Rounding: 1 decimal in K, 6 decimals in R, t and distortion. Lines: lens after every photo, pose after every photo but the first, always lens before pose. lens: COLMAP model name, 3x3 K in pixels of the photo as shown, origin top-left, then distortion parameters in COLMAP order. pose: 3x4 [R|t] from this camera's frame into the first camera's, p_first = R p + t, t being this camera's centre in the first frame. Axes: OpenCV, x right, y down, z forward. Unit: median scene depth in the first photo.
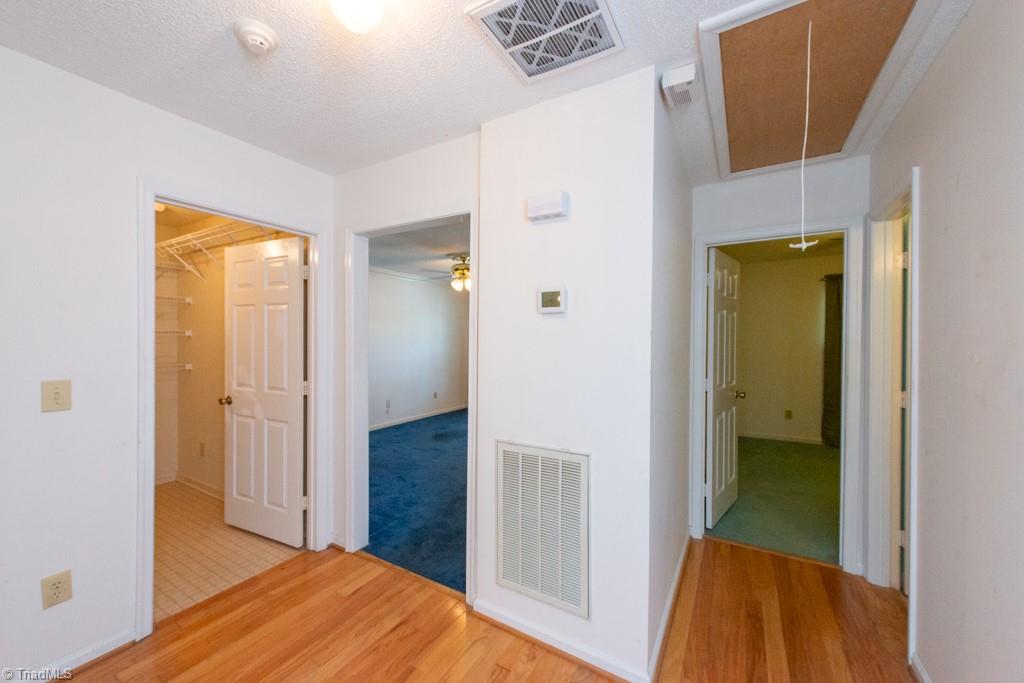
lens RADIAL K [[394.6, 0, 512.0], [0, 394.6, 341.5], [0, 0, 1]] dist [0.002049, -0.000121]
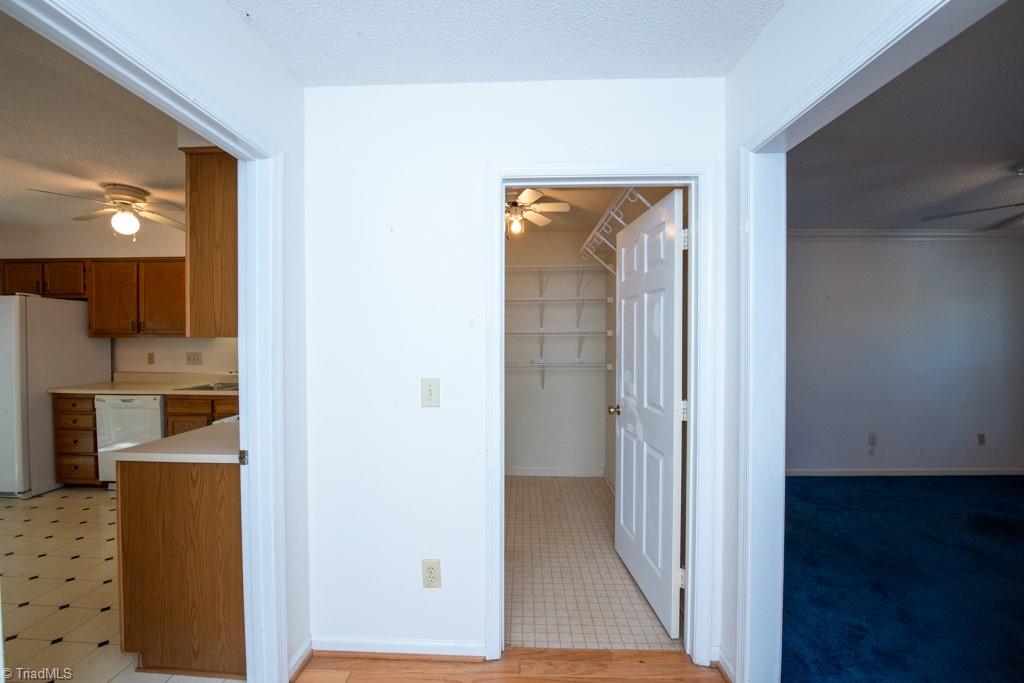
lens RADIAL K [[413.9, 0, 512.0], [0, 413.9, 341.5], [0, 0, 1]] dist [-0.021760, 0.000264]
pose [[0.481614, 0.003971, -0.876374, -0.049588], [-0.001417, 0.999992, 0.003752, -0.001806], [0.876382, -0.000565, 0.481616, 0.403222]]
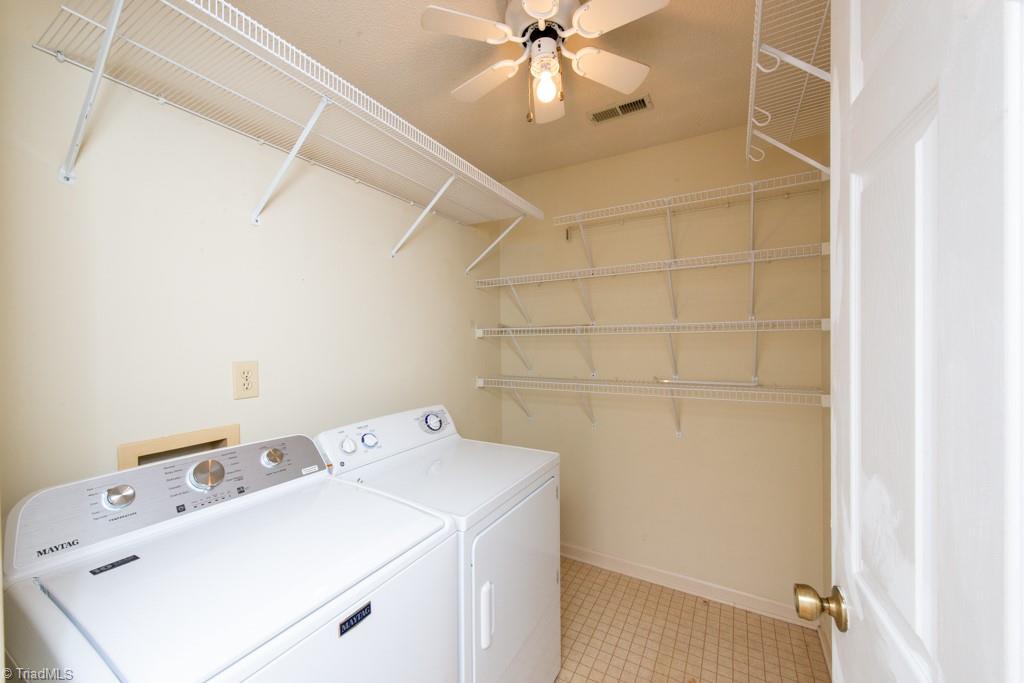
lens RADIAL K [[394.6, 0, 512.0], [0, 394.6, 341.5], [0, 0, 1]] dist [0.002049, -0.000121]
pose [[0.020422, 0.000147, -0.999791, -0.538972], [0.001993, 0.999998, 0.000187, -0.003087], [0.999789, -0.001996, 0.020422, 0.884655]]
